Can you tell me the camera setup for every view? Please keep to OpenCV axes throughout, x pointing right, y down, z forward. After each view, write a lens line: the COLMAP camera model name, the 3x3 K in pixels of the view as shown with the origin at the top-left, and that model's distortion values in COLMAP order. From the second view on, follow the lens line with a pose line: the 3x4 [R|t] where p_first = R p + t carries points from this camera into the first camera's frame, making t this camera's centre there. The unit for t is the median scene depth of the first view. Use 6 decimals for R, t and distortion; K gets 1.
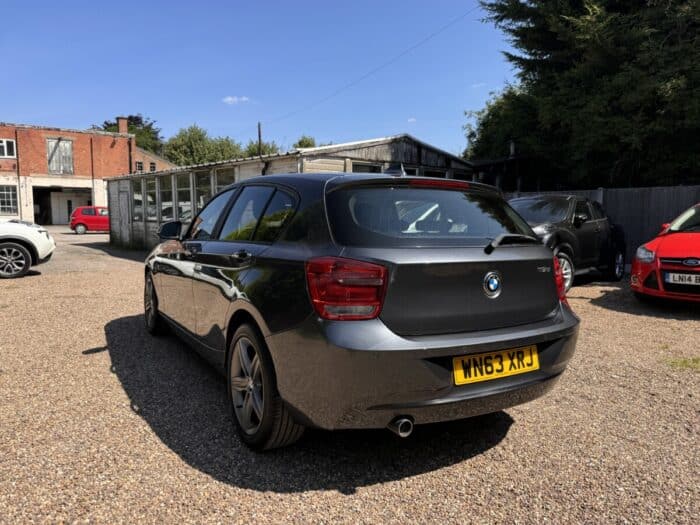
lens RADIAL K [[471.4, 0, 342.0], [0, 471.4, 262.9], [0, 0, 1]] dist [0.112015, -0.137012]
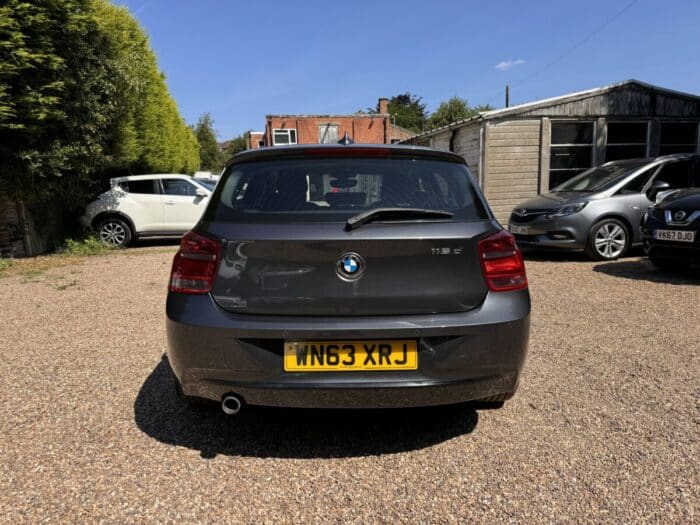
lens RADIAL K [[480.8, 0, 346.6], [0, 480.8, 253.4], [0, 0, 1]] dist [0.040687, -0.051415]
pose [[0.873100, 0.037596, -0.486089, 0.674177], [-0.019194, 0.998900, 0.042782, -0.012540], [0.487163, -0.028022, 0.872861, 0.208567]]
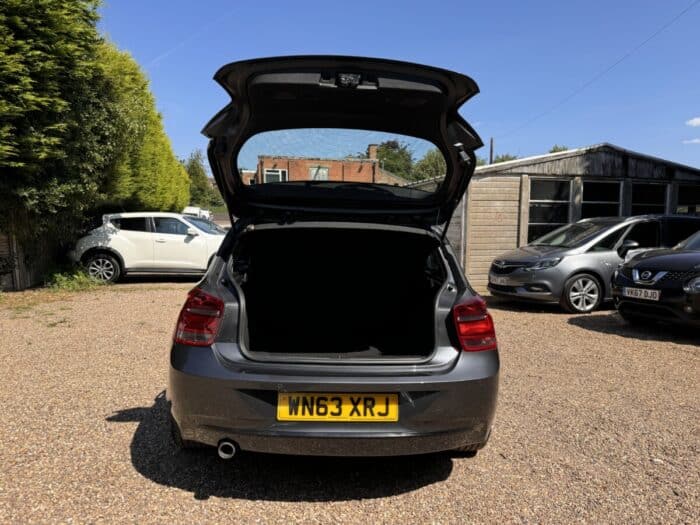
lens RADIAL K [[477.3, 0, 350.0], [0, 477.3, 262.5], [0, 0, 1]] dist [0.043280, -0.055663]
pose [[0.888904, 0.037953, -0.456519, 0.710447], [-0.053967, 0.998298, -0.022087, -0.056524], [0.454904, 0.044270, 0.889440, 0.117659]]
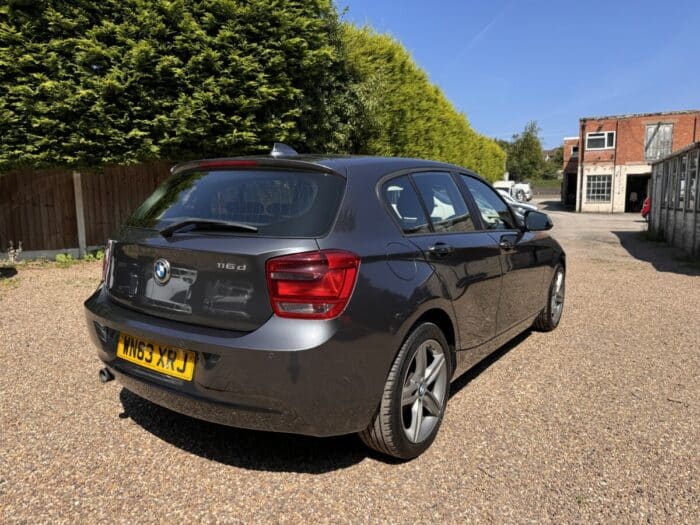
lens RADIAL K [[477.3, 0, 350.0], [0, 477.3, 262.5], [0, 0, 1]] dist [0.043280, -0.055663]
pose [[0.432463, 0.103392, -0.895704, 1.203592], [-0.081194, 0.993833, 0.075517, -0.065751], [0.897988, 0.040067, 0.438191, 0.839975]]
